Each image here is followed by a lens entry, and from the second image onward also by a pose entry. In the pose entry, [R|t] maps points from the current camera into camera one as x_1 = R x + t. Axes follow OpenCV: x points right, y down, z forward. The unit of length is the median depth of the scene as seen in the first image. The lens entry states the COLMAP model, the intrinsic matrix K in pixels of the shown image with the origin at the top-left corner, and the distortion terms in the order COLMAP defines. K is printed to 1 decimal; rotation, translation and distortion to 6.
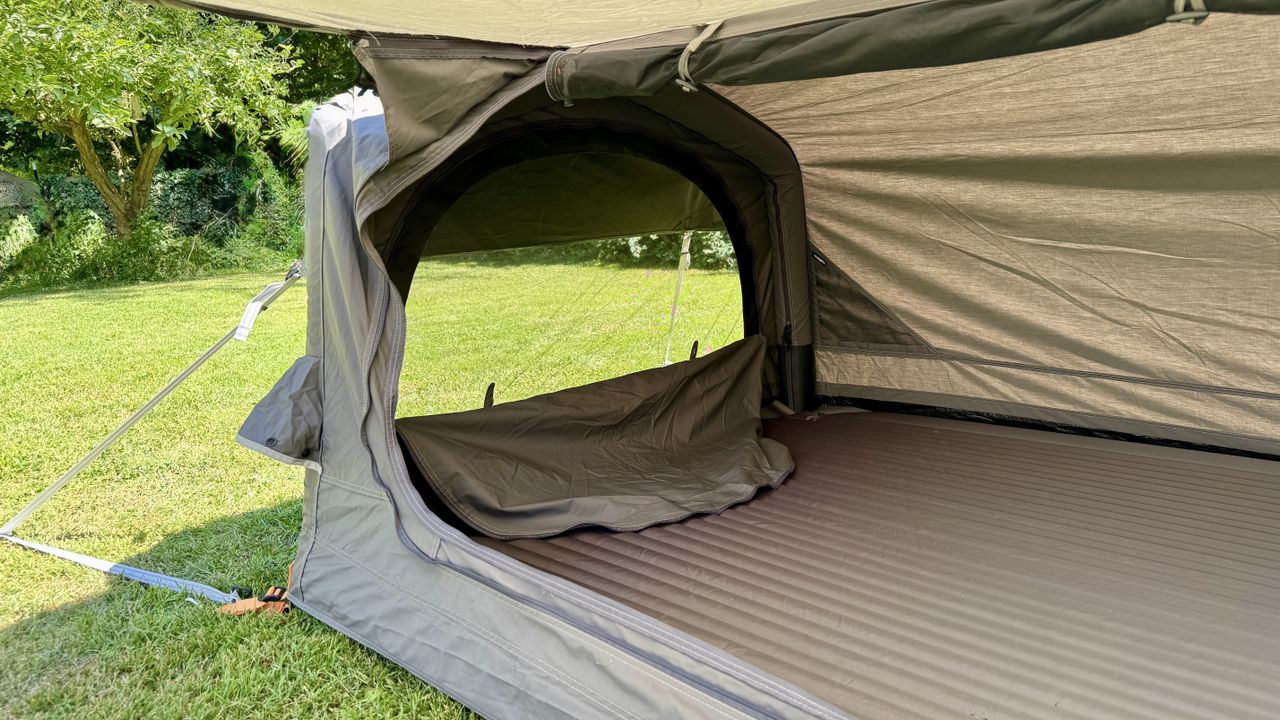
lens RADIAL K [[918.7, 0, 631.5], [0, 918.7, 364.3], [0, 0, 1]] dist [0.014709, 0.000859]
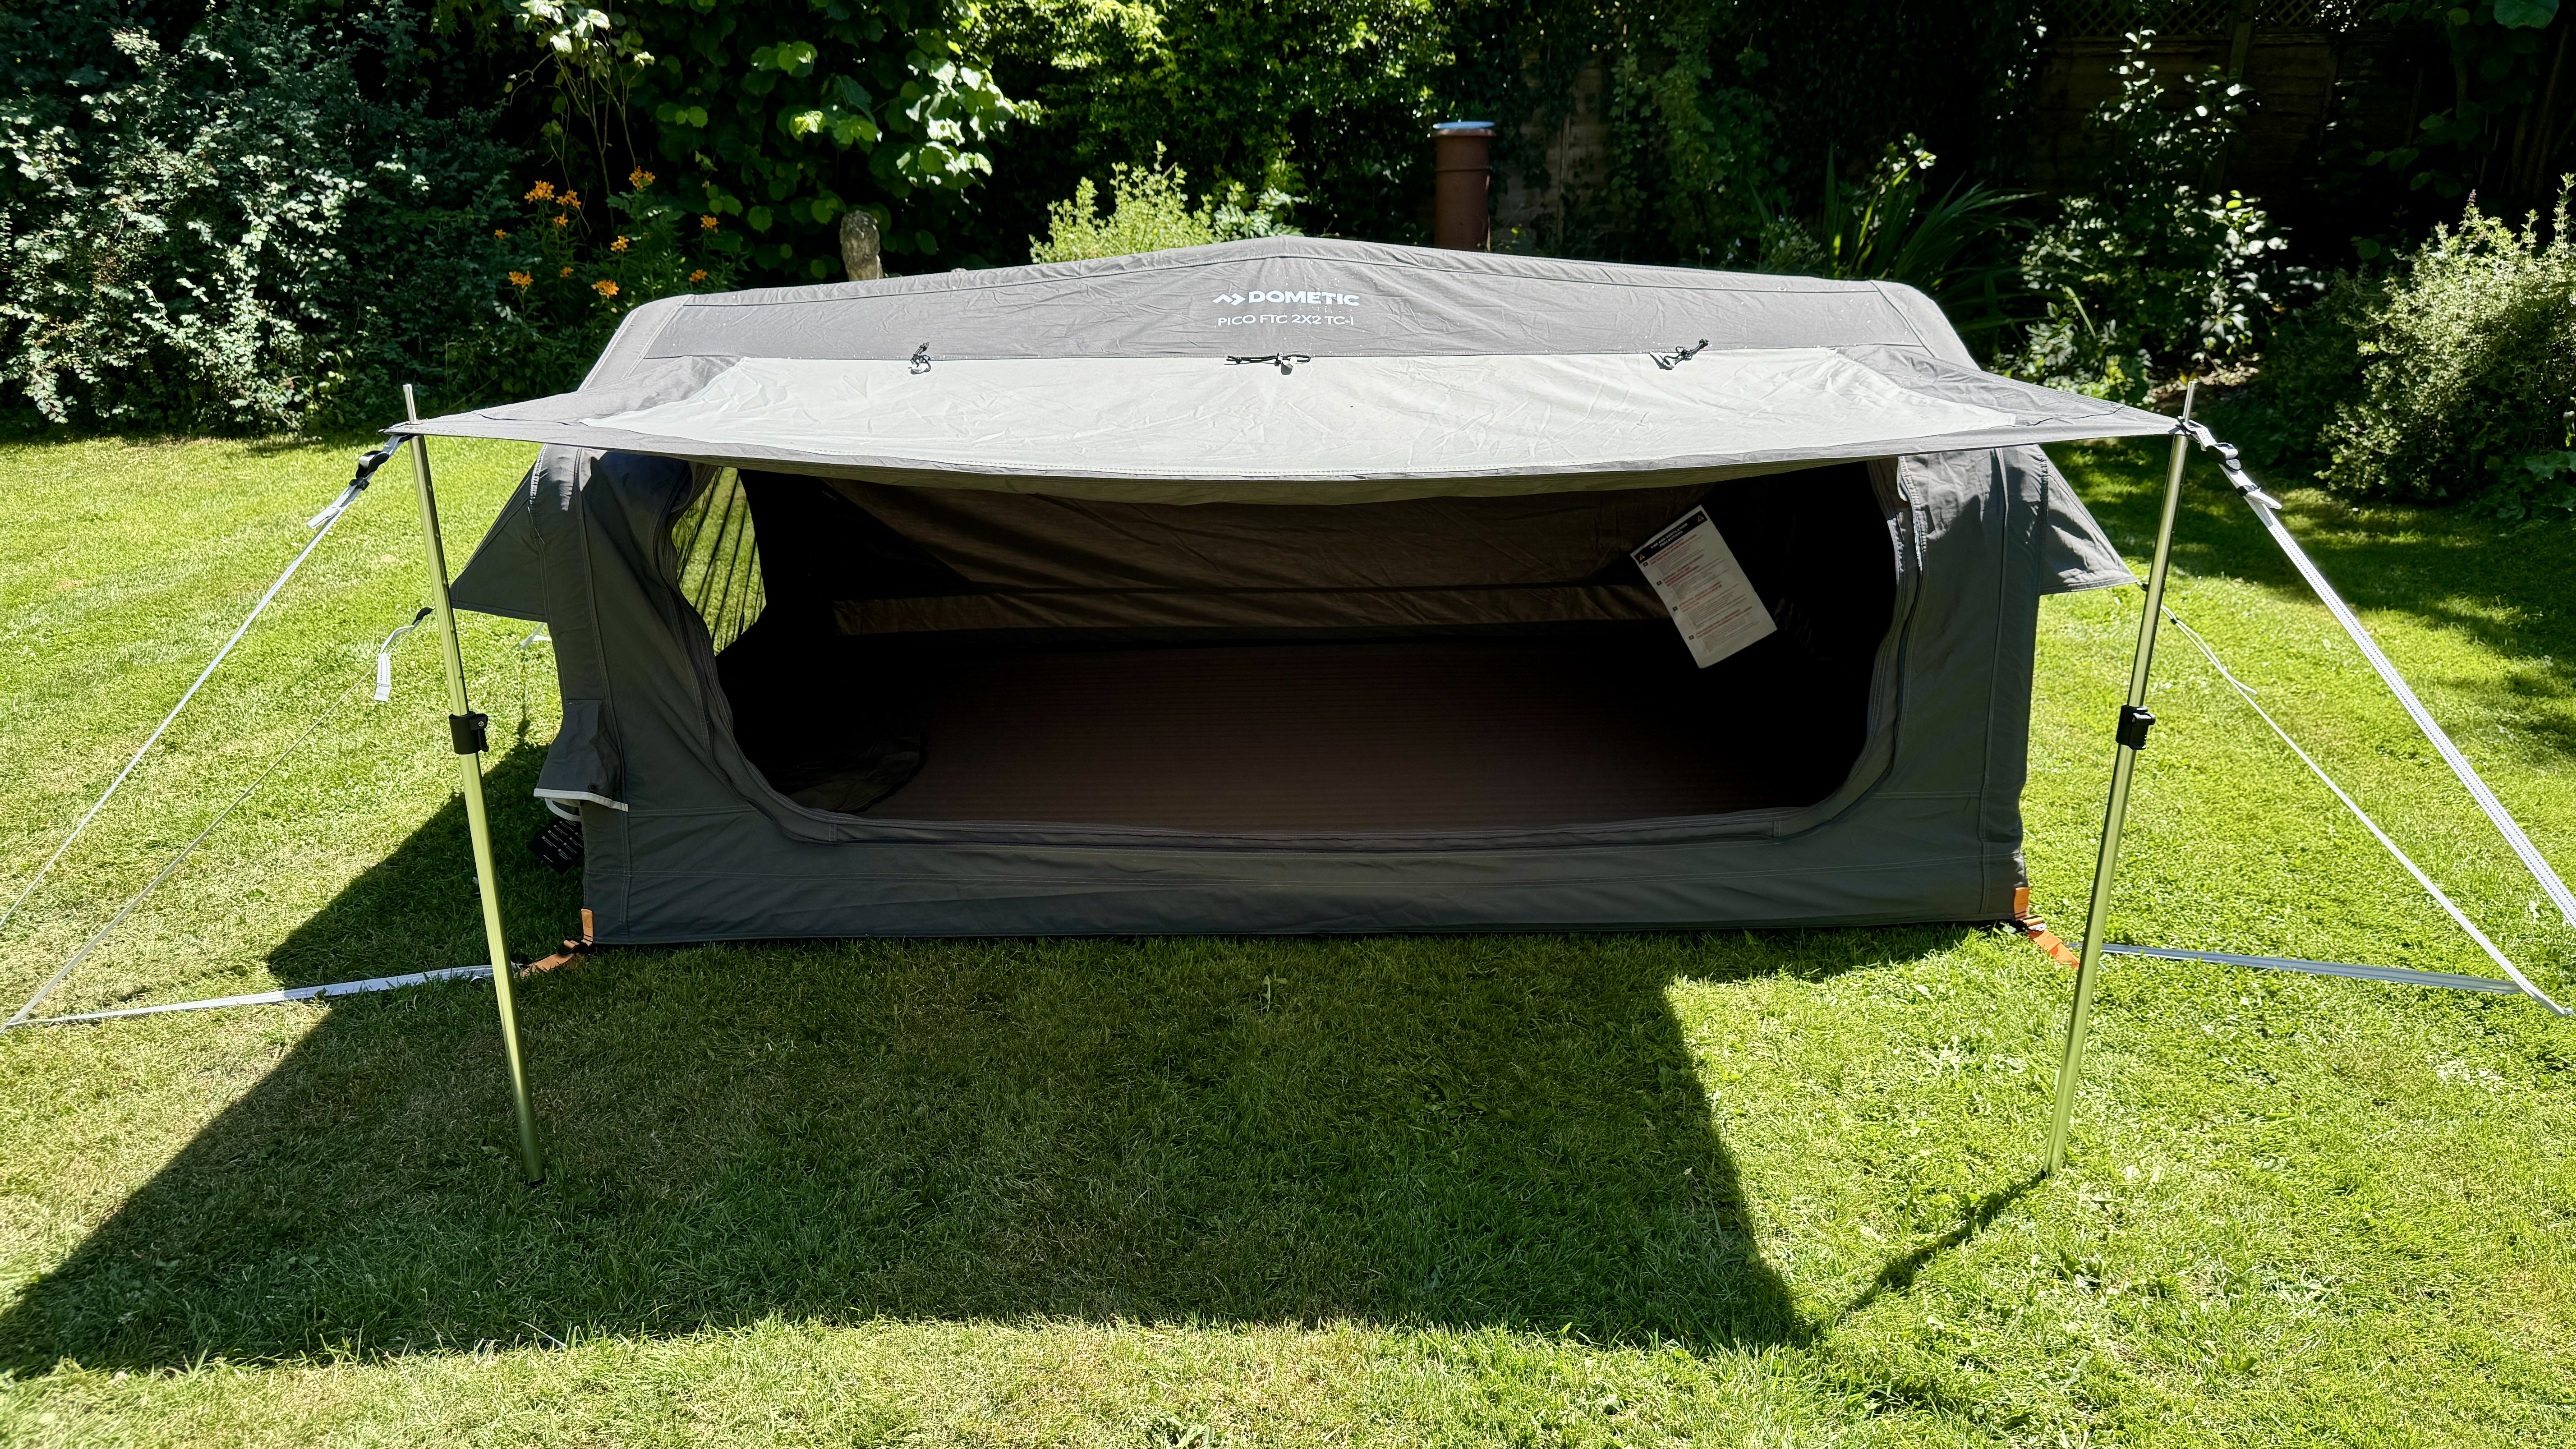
lens RADIAL K [[1848.8, 0, 1288.6], [0, 1848.8, 729.0], [0, 0, 1]] dist [0.014709, 0.000859]
pose [[0.734640, -0.195691, 0.649623, -0.818853], [0.120439, 0.979907, 0.158984, -0.155746], [-0.667682, -0.038556, 0.743448, -0.753487]]
